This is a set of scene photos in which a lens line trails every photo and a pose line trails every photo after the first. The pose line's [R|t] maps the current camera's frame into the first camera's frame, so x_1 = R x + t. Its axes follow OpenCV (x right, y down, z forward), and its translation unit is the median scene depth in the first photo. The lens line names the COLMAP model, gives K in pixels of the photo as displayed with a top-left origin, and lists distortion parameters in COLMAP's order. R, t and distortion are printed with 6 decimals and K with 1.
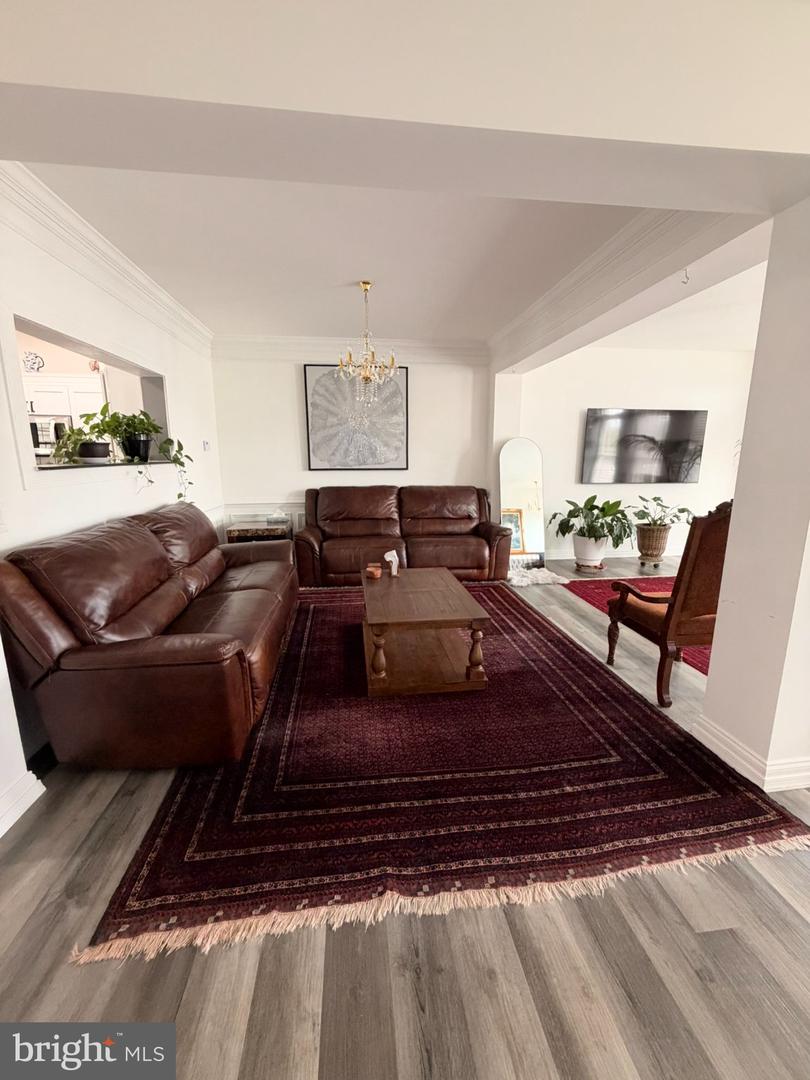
lens RADIAL K [[431.3, 0, 405.2], [0, 431.3, 534.8], [0, 0, 1]] dist [-0.000036, 0.000582]
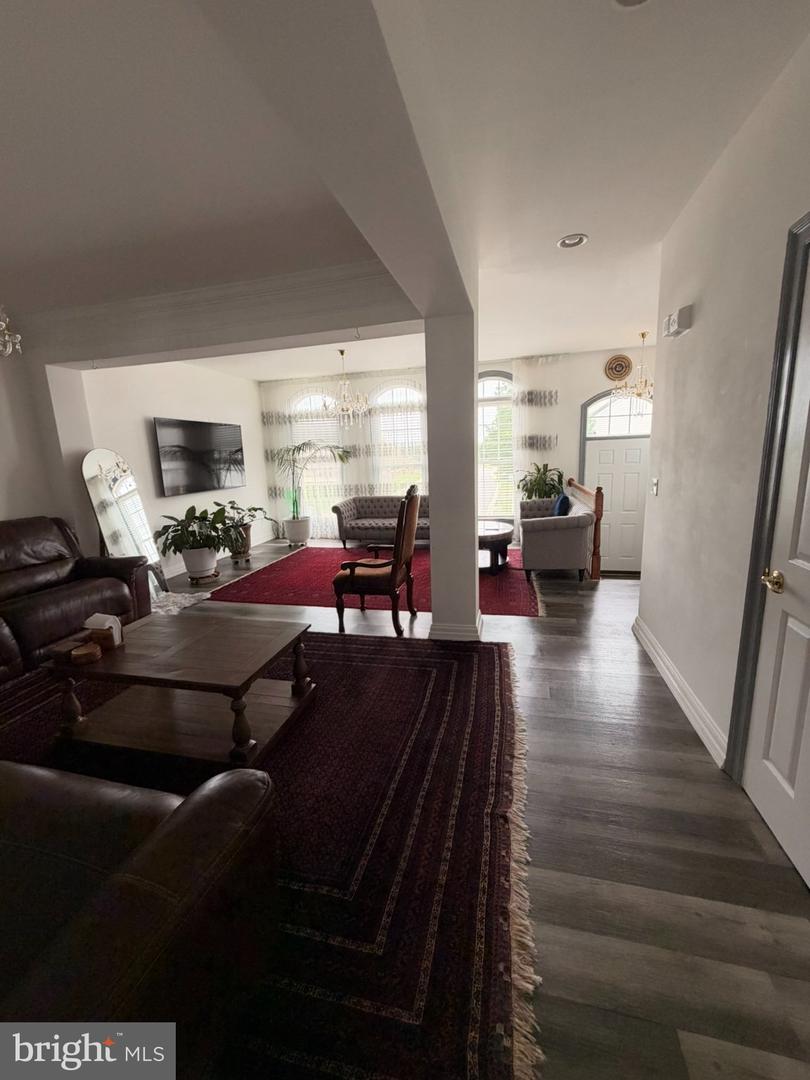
lens RADIAL K [[431.3, 0, 406.3], [0, 431.3, 536.4], [0, 0, 1]] dist [-0.000036, 0.000582]
pose [[0.361551, -0.191120, 0.912553, -0.963425], [0.209456, 0.970396, 0.120249, -0.131327], [-0.908520, 0.147664, 0.390879, 0.573247]]
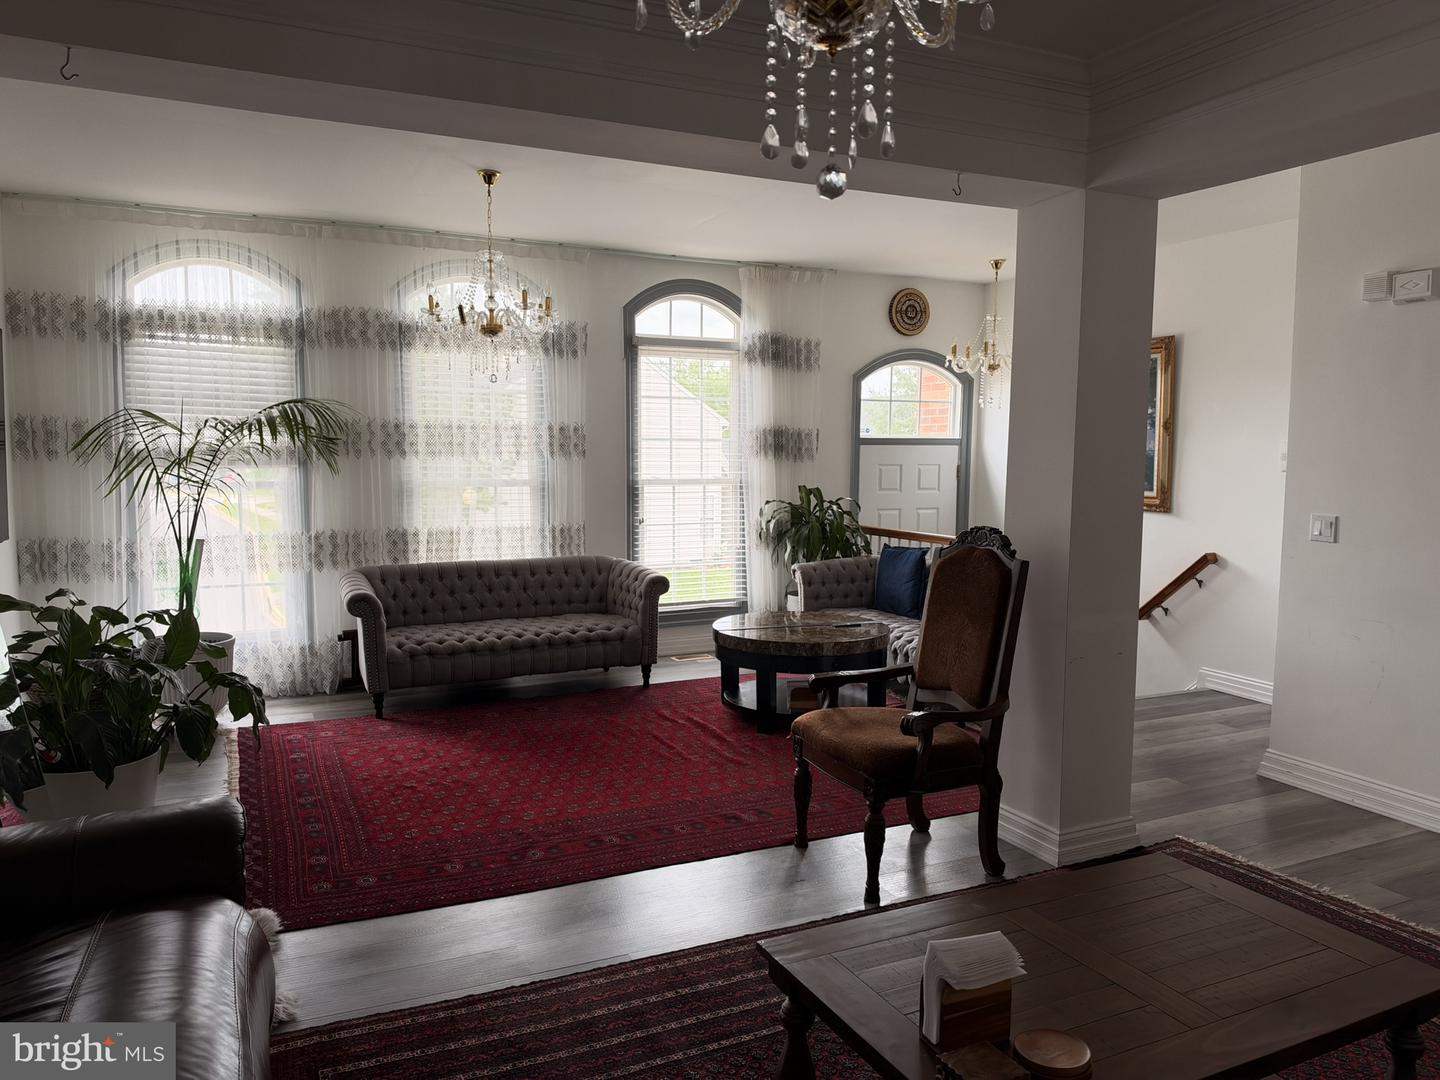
lens RADIAL K [[1041.5, 0, 724.0], [0, 1041.5, 542.9], [0, 0, 1]] dist [0.030580, -0.052205]
pose [[-0.315116, -0.084990, 0.945240, -0.971794], [0.164168, 0.976086, 0.142493, -0.508148], [-0.934746, 0.200080, -0.293628, 2.589352]]
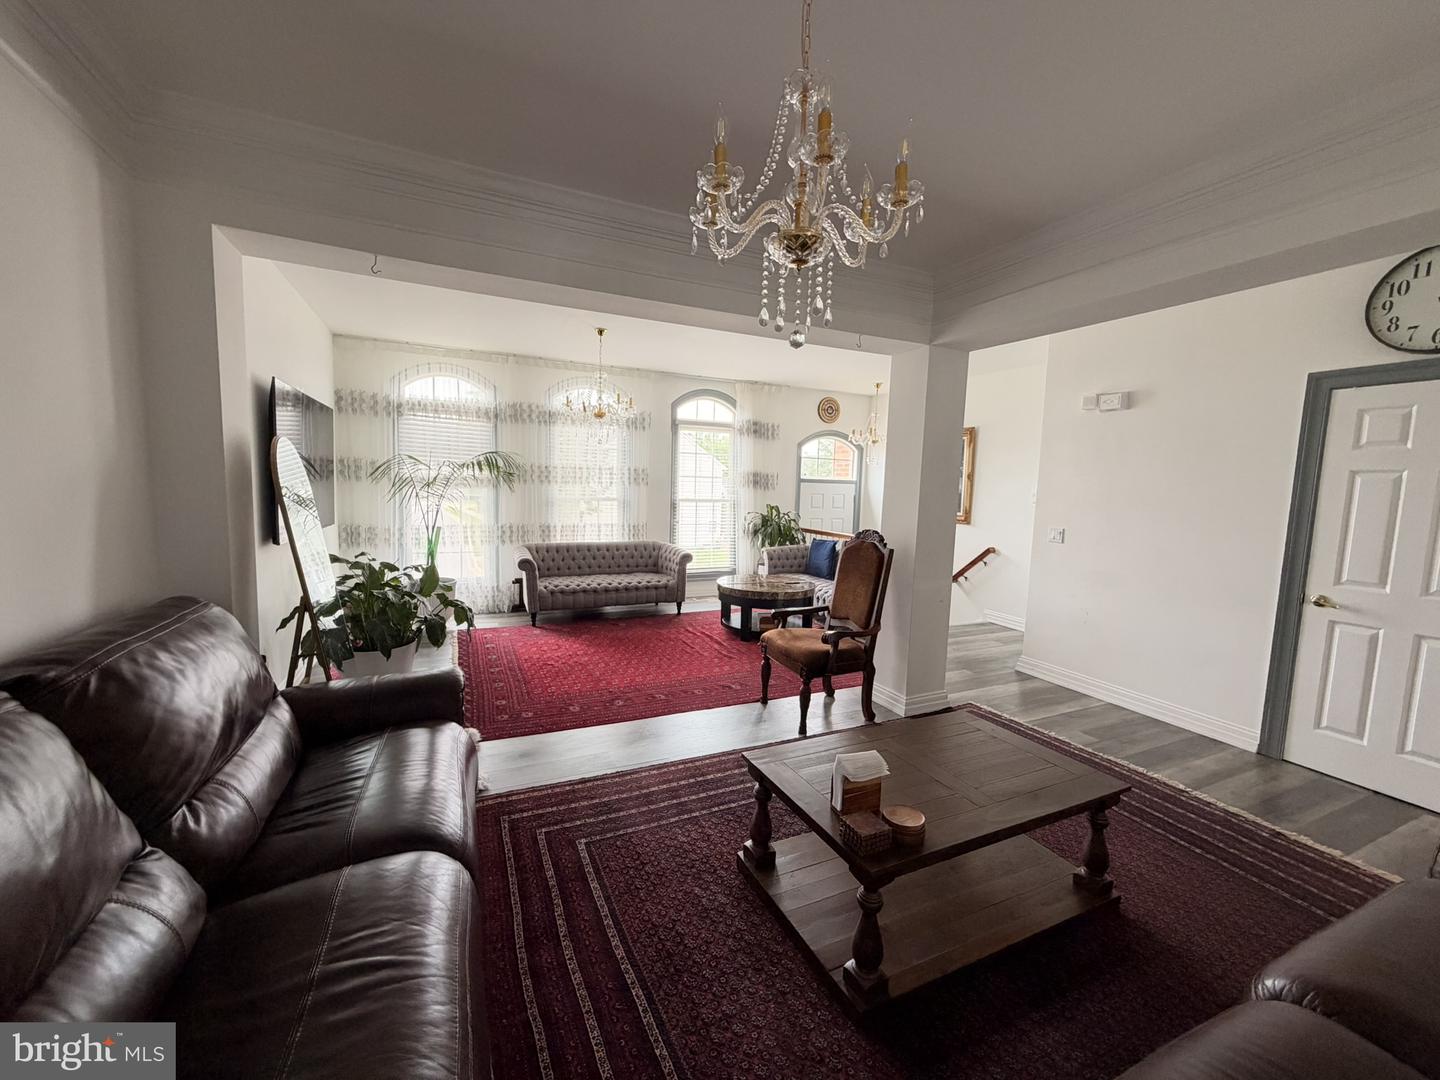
lens RADIAL K [[575.1, 0, 716.0], [0, 575.1, 540.0], [0, 0, 1]] dist [-0.000036, 0.000582]
pose [[-0.303280, -0.099986, 0.947641, -0.975063], [0.142624, 0.978515, 0.148888, -0.511570], [-0.942168, 0.180311, -0.282503, 2.606345]]
